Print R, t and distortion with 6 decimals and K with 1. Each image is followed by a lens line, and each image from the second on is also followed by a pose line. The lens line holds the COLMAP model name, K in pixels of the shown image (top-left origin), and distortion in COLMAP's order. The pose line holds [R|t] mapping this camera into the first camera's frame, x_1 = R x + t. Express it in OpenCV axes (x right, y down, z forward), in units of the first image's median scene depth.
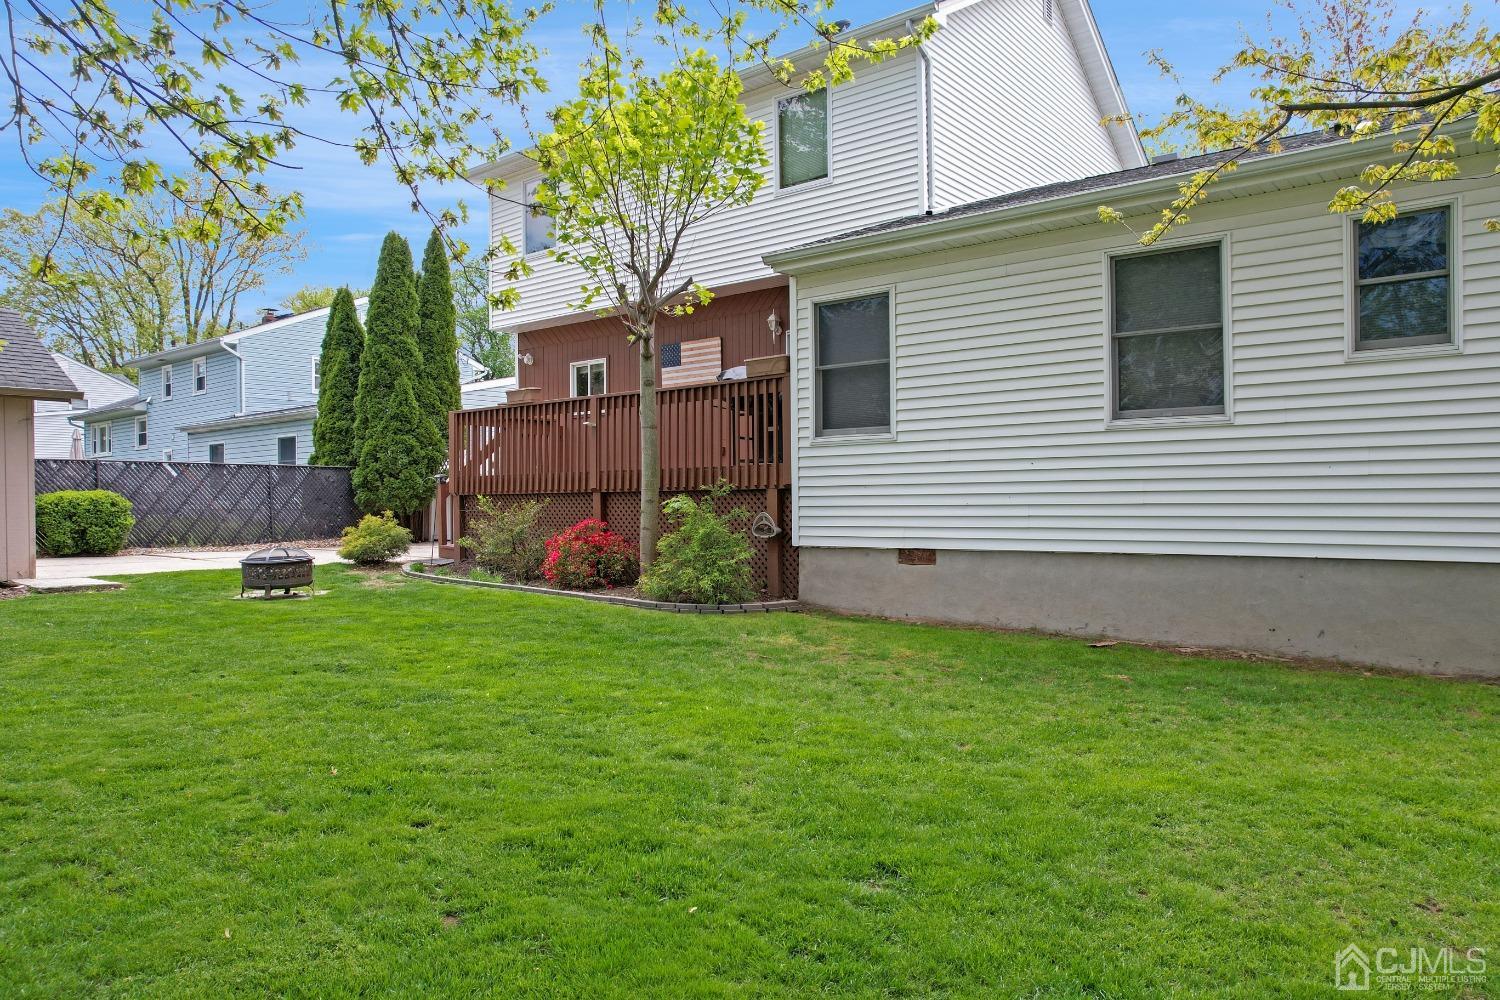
lens RADIAL K [[977.5, 0, 750.0], [0, 977.5, 500.0], [0, 0, 1]] dist [-0.061463, 0.061055]
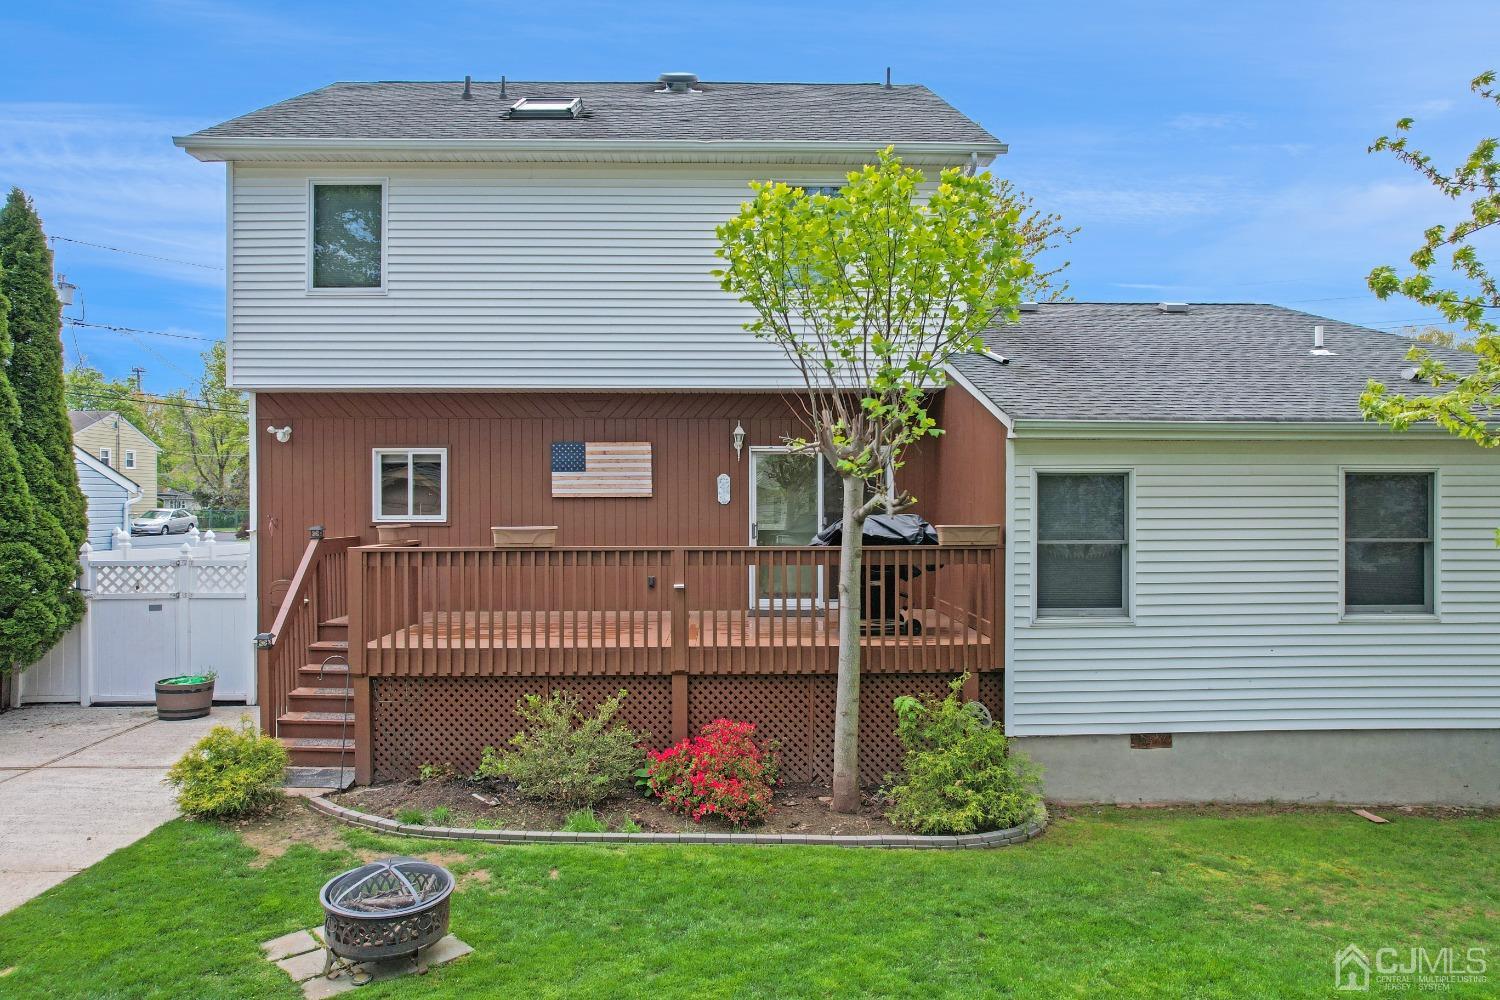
lens RADIAL K [[977.5, 0, 750.0], [0, 977.5, 500.0], [0, 0, 1]] dist [-0.061463, 0.061055]
pose [[0.759943, 0.007371, 0.649948, -0.775139], [-0.004534, 0.999971, -0.006039, -0.177899], [-0.649974, 0.001643, 0.759955, 0.506465]]
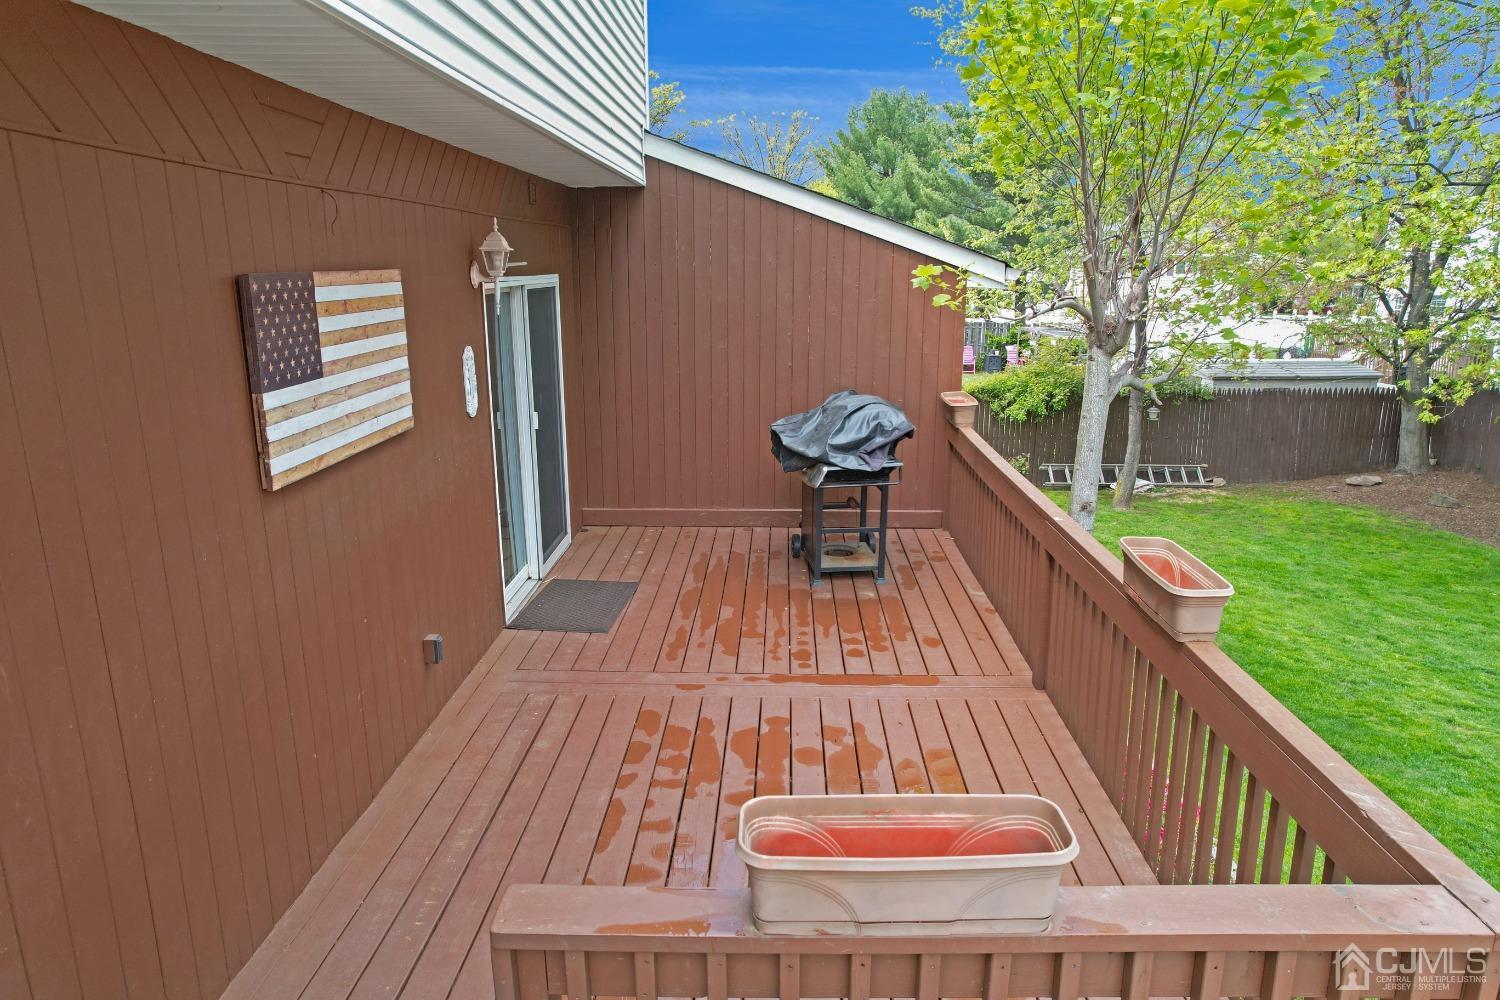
lens RADIAL K [[977.5, 0, 750.0], [0, 977.5, 500.0], [0, 0, 1]] dist [-0.061463, 0.061055]
pose [[-0.592412, -0.164105, 0.788744, -0.493961], [0.028646, 0.974124, 0.224190, -0.252562], [-0.805126, 0.155407, -0.572382, 1.691521]]
